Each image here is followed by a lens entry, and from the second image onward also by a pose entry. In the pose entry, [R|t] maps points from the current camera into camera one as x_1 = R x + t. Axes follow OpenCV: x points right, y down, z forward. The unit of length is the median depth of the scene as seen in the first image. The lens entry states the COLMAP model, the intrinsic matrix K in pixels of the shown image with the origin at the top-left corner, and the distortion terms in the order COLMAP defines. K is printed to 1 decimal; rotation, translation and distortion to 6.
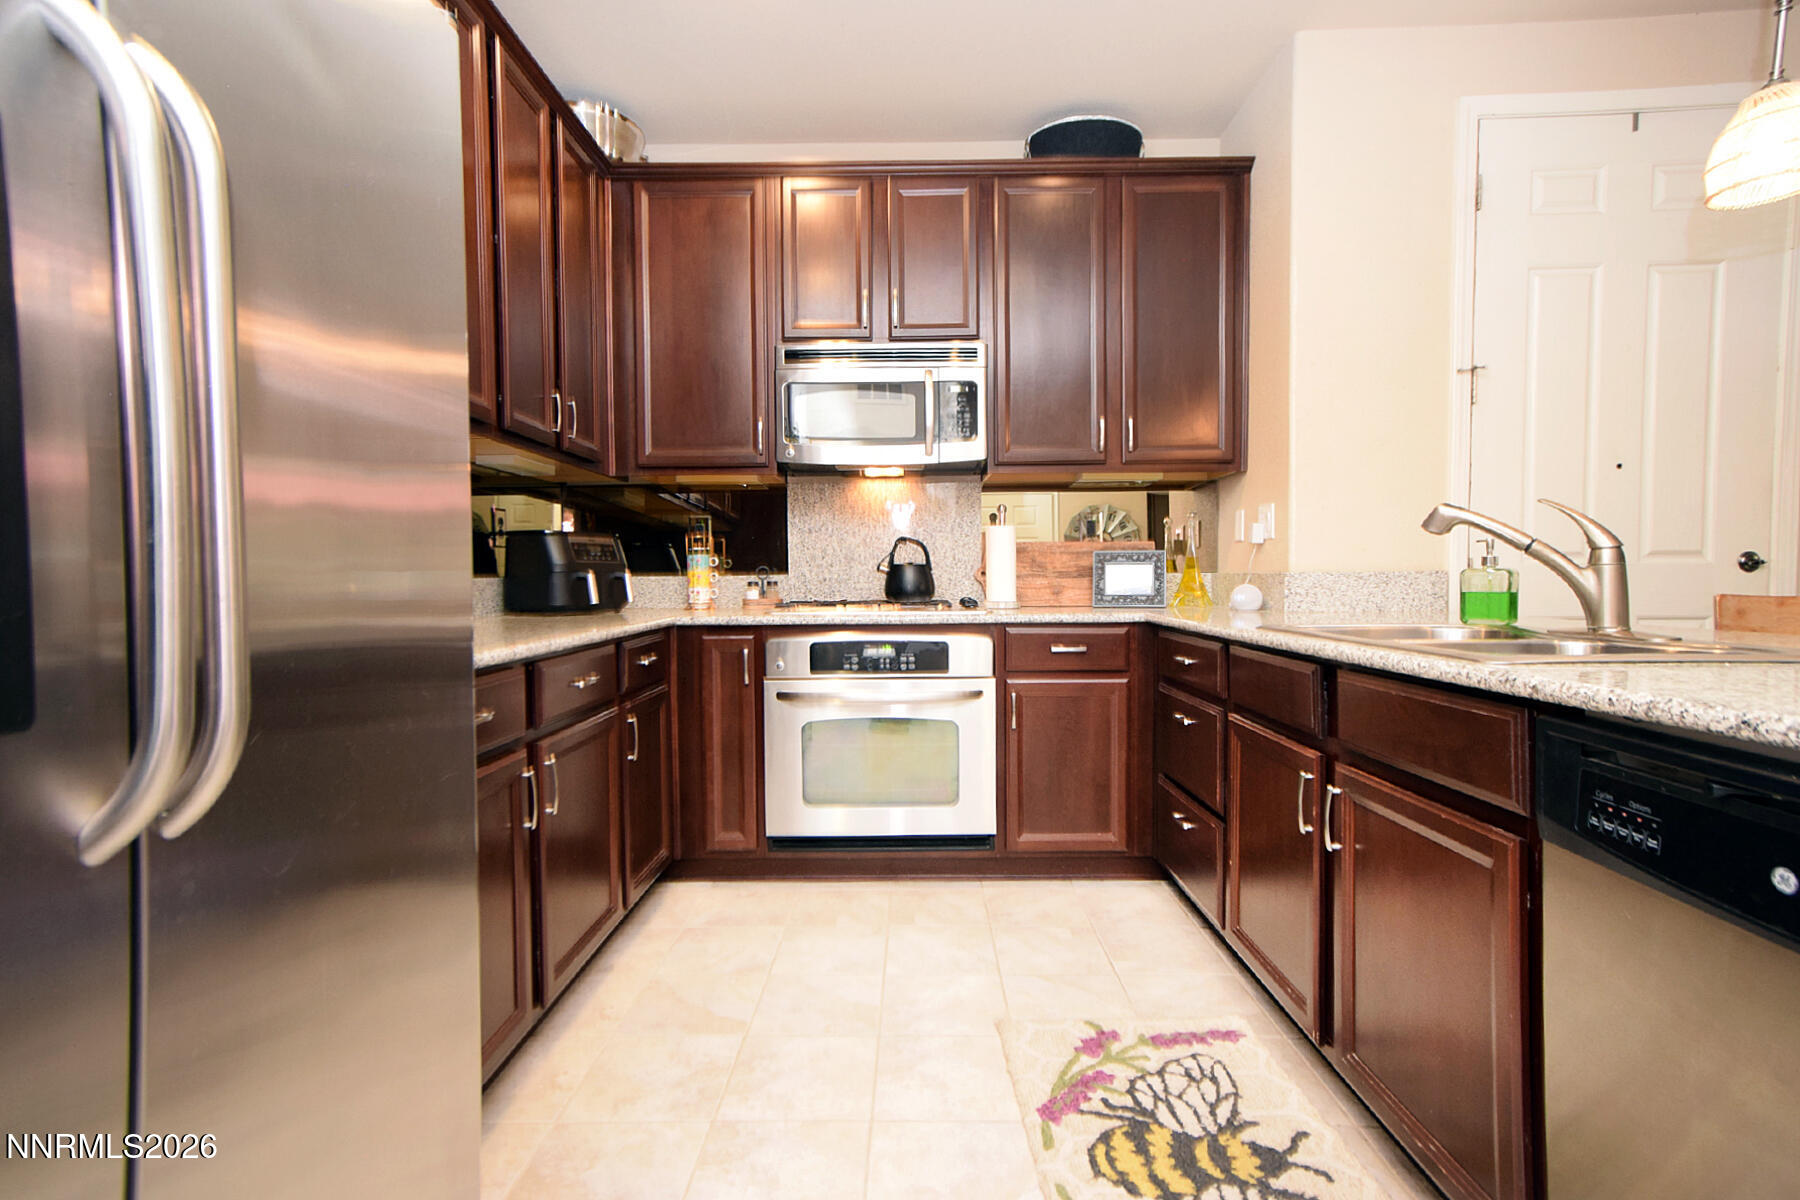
lens RADIAL K [[864.2, 0, 900.0], [0, 864.2, 600.0], [0, 0, 1]] dist [-0.006720, 0.028338]
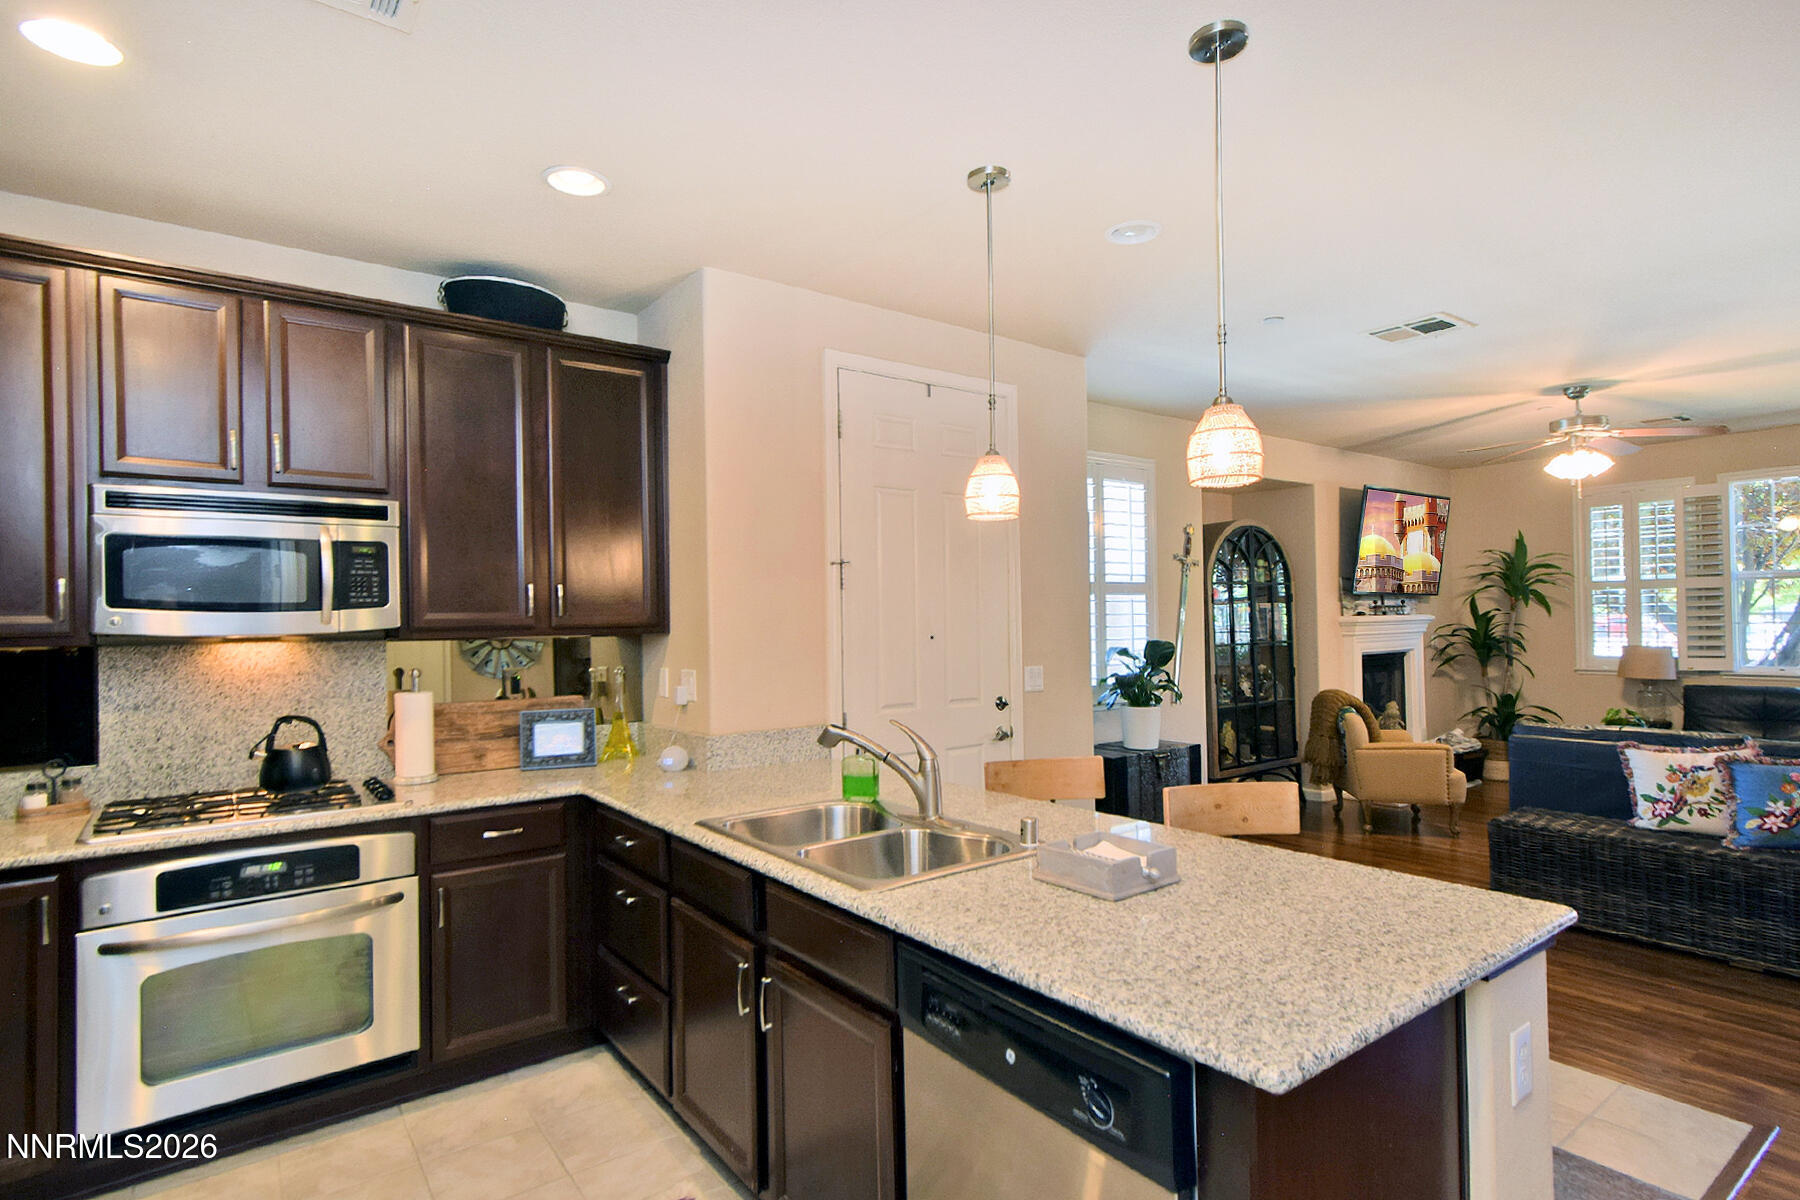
lens RADIAL K [[918.3, 0, 901.9], [0, 918.3, 611.7], [0, 0, 1]] dist [0.000707, 0.006583]
pose [[0.791673, -0.001152, 0.610944, -0.079284], [0.029563, 0.998899, -0.036425, -0.139570], [-0.610229, 0.046898, 0.790836, -0.097343]]
